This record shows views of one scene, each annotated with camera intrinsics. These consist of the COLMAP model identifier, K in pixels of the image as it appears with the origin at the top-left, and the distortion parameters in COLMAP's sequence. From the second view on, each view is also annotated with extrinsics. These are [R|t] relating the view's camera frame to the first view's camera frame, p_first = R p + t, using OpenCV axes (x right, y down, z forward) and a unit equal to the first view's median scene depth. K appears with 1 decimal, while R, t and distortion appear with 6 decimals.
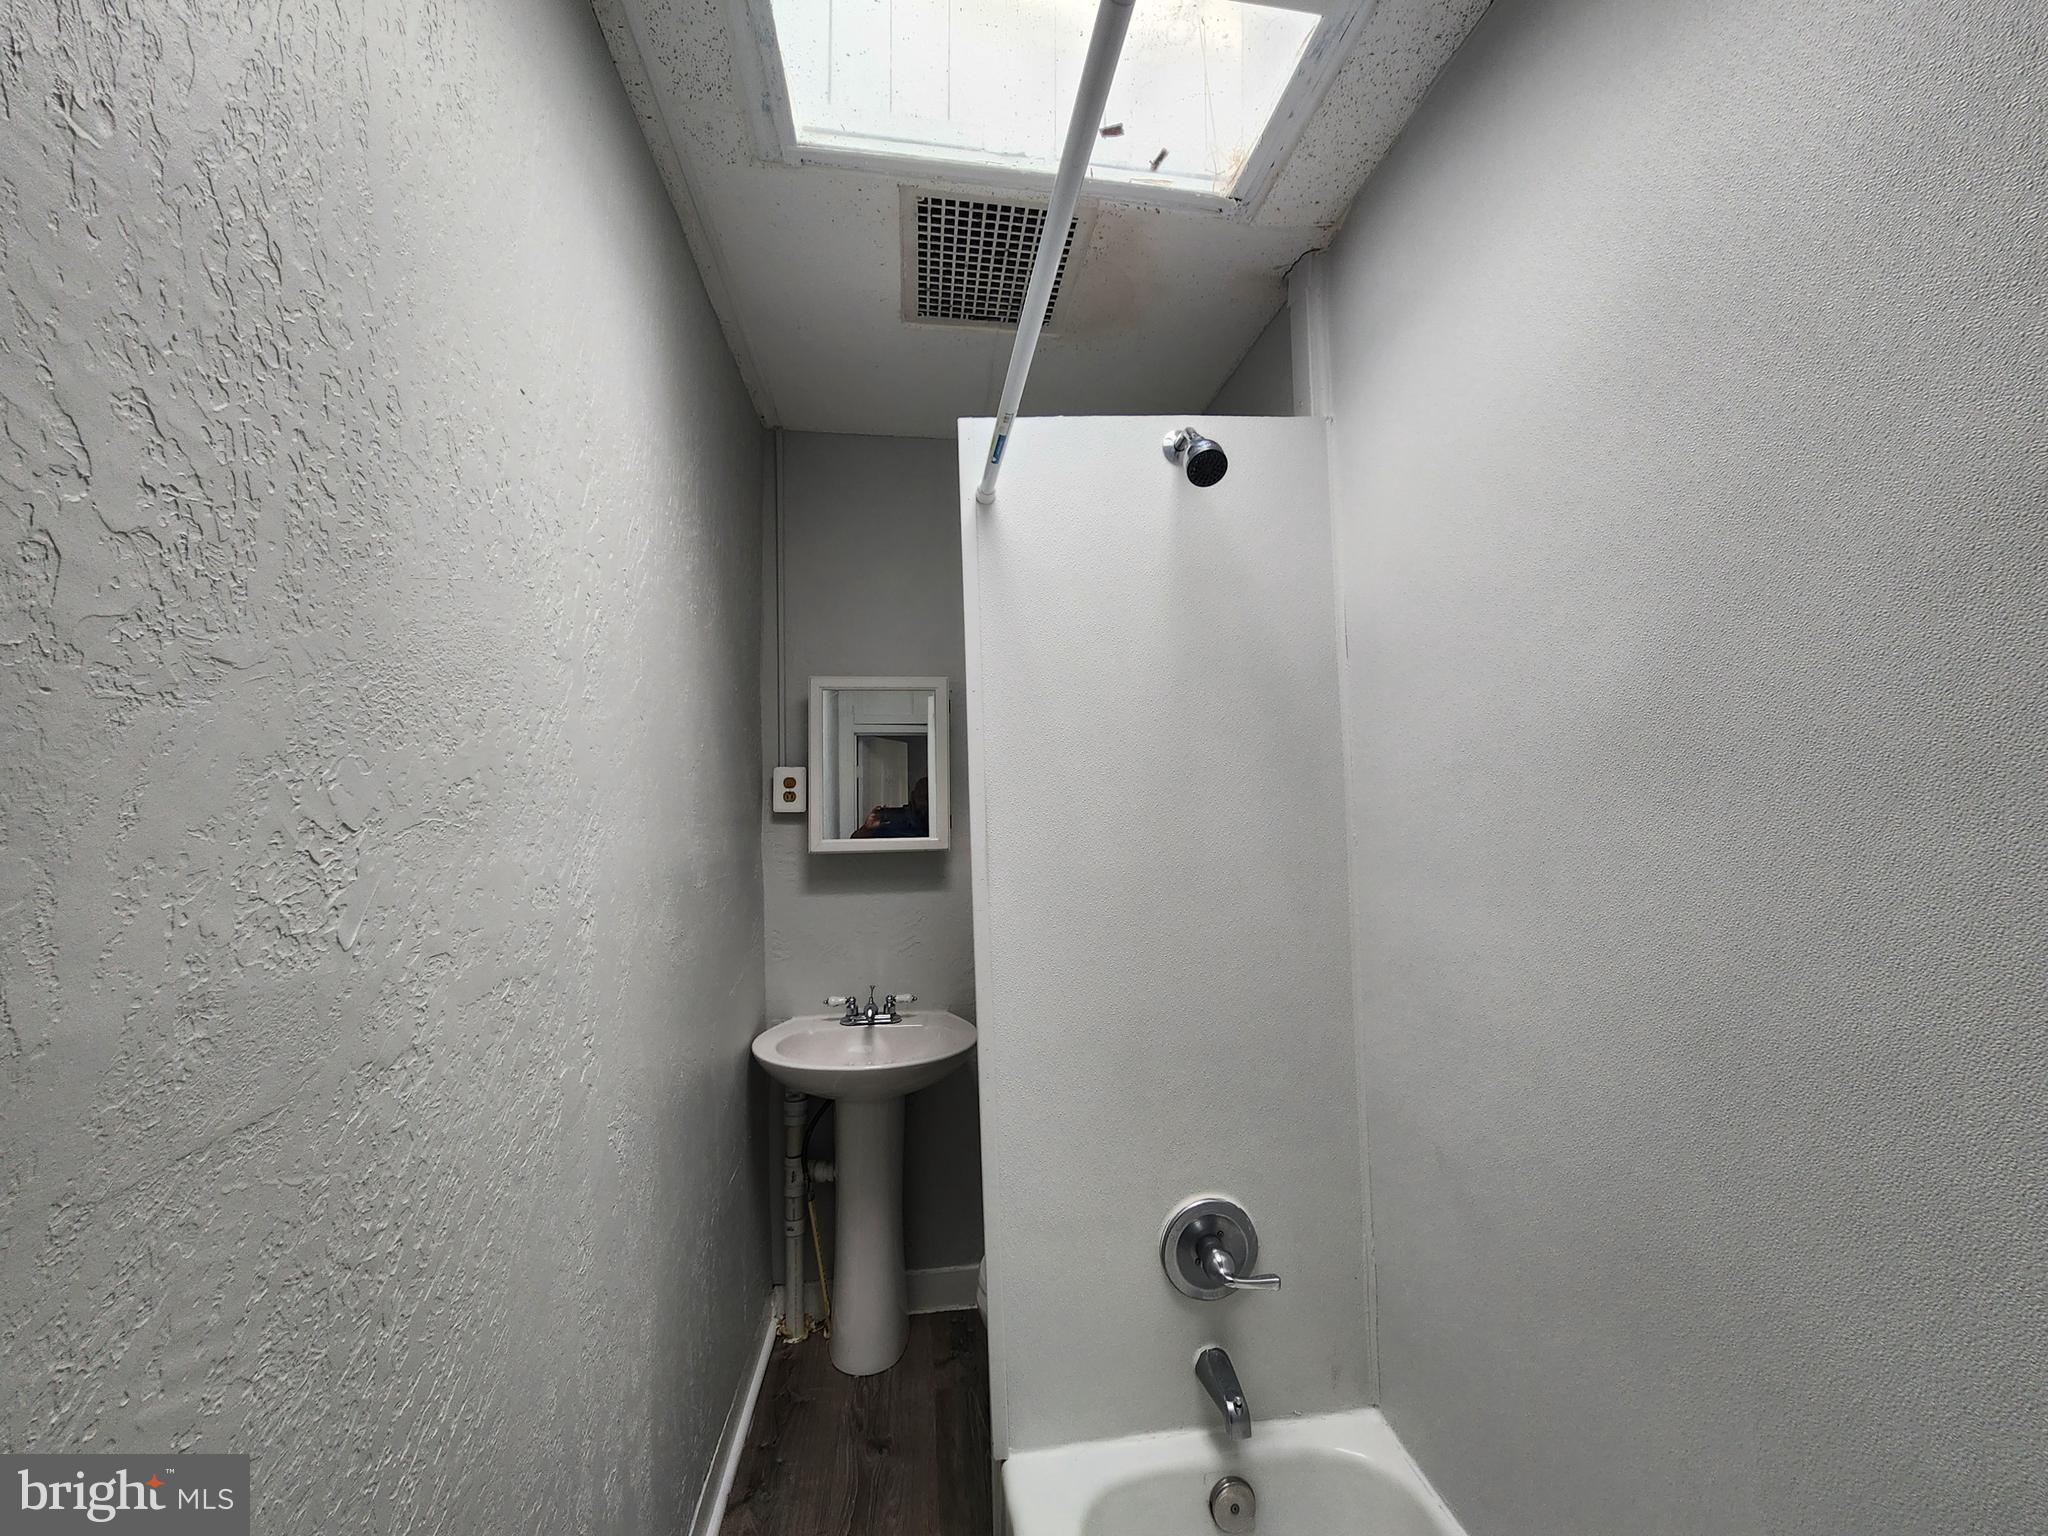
lens RADIAL K [[836.9, 0, 1077.2], [0, 836.9, 751.4], [0, 0, 1]] dist [0.007400, -0.004594]
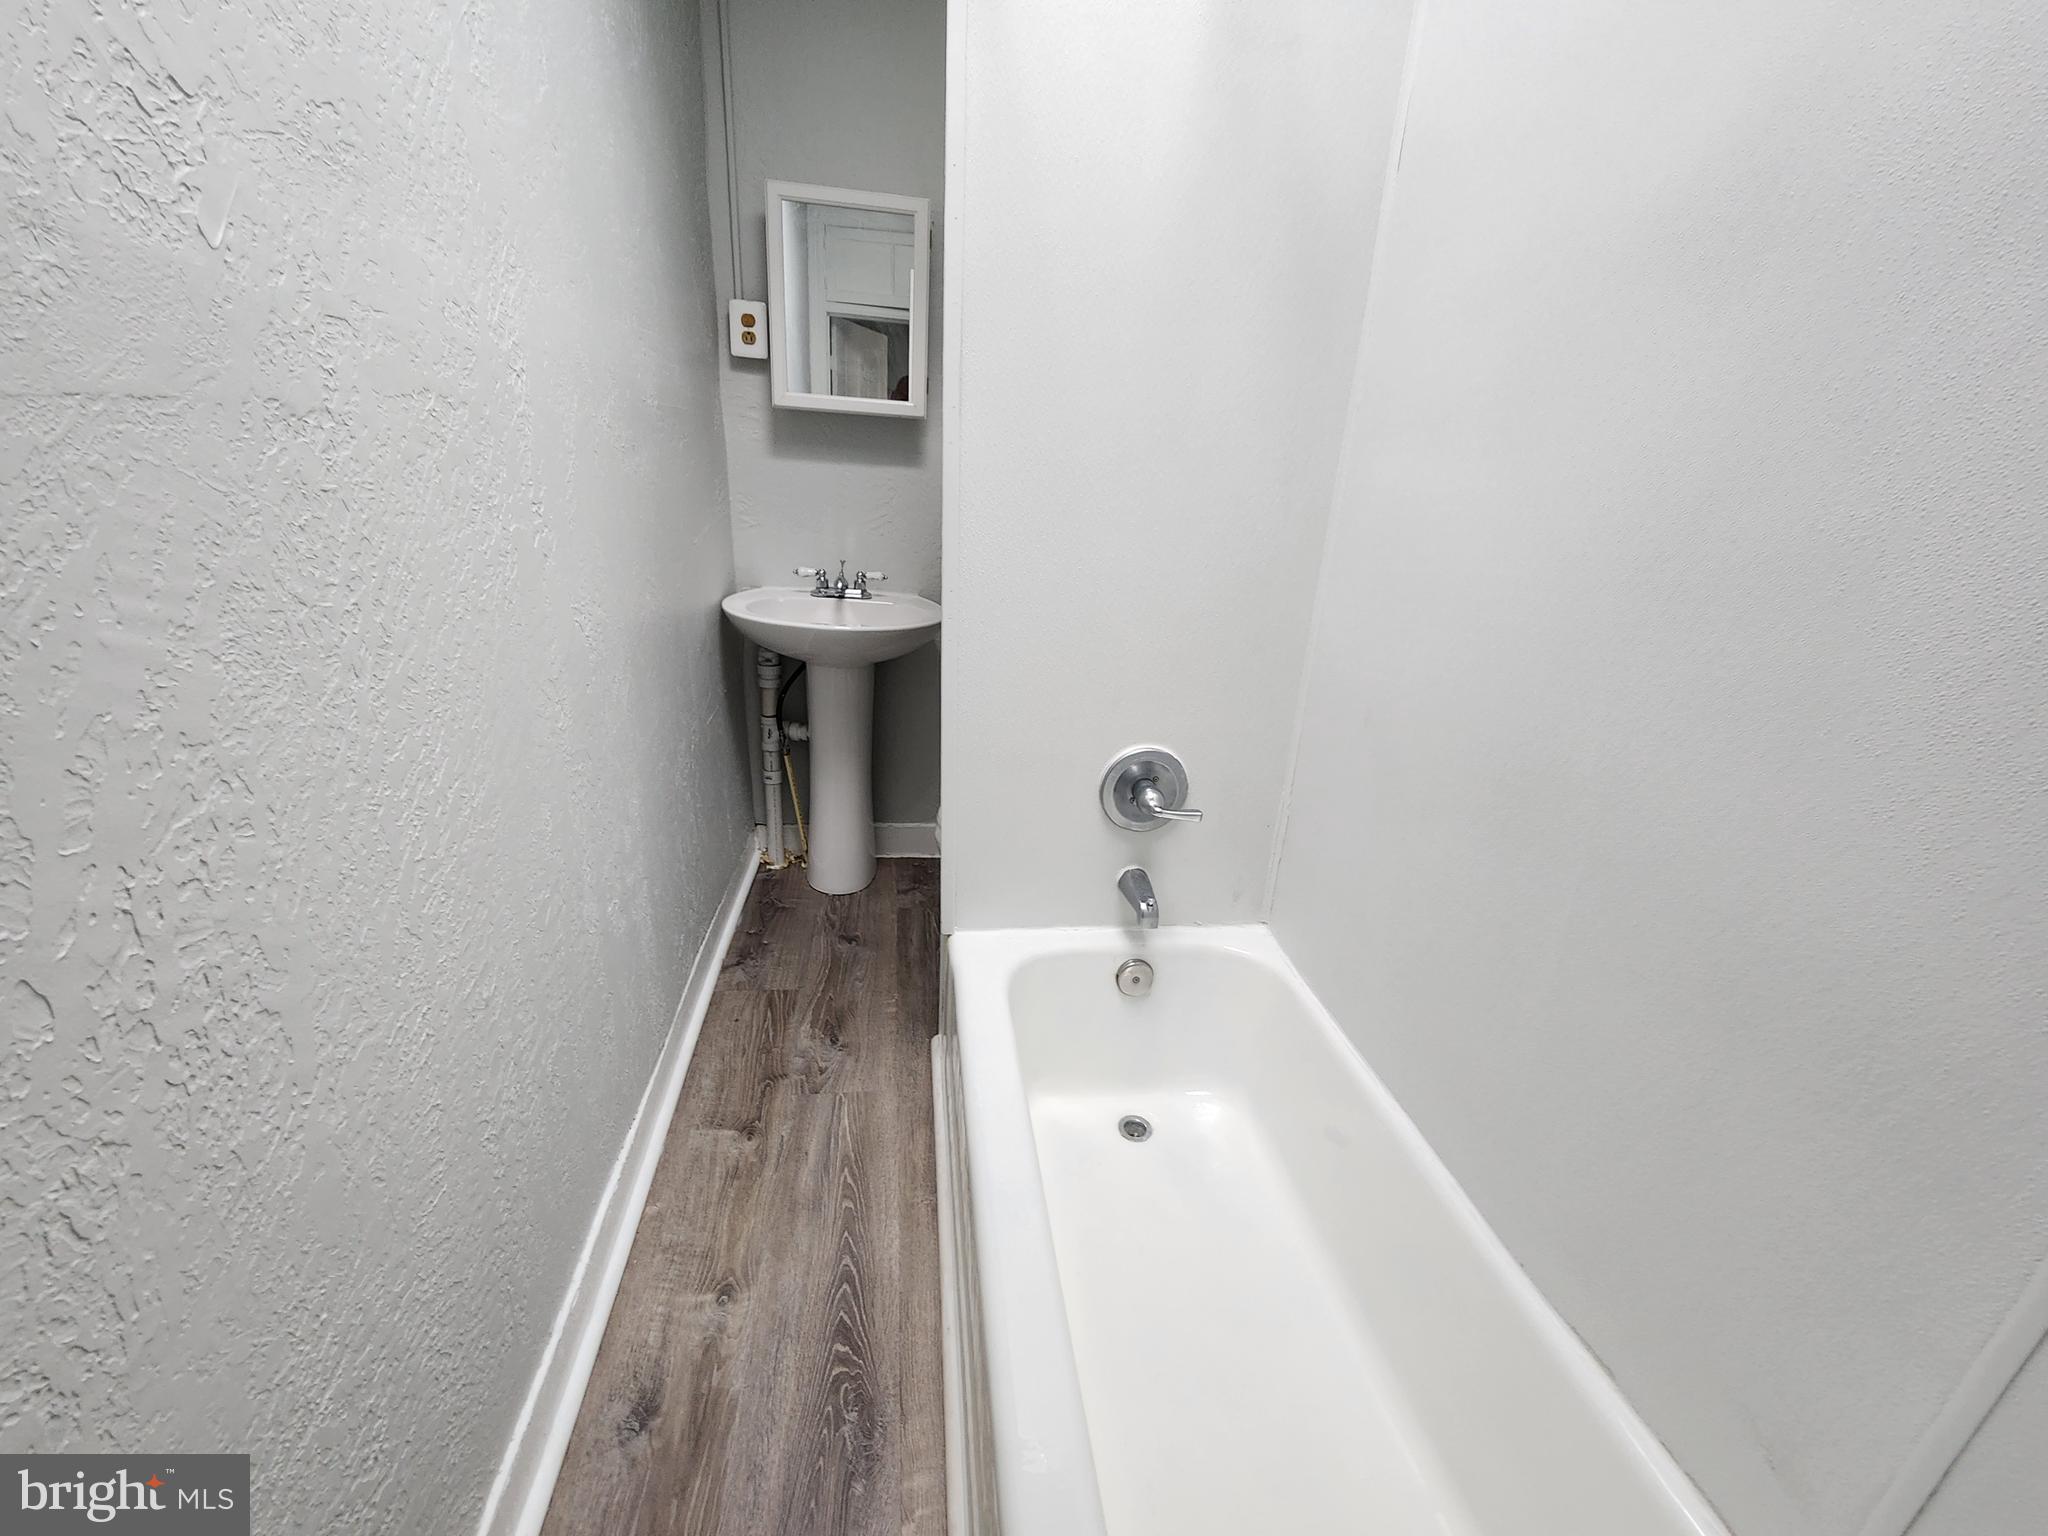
lens RADIAL K [[836.9, 0, 1081.7], [0, 836.9, 780.0], [0, 0, 1]] dist [0.007400, -0.004594]
pose [[0.994724, 0.094308, 0.040381, 0.030193], [-0.102582, 0.919055, 0.380546, 0.168453], [-0.001224, -0.382680, 0.923880, -0.017343]]
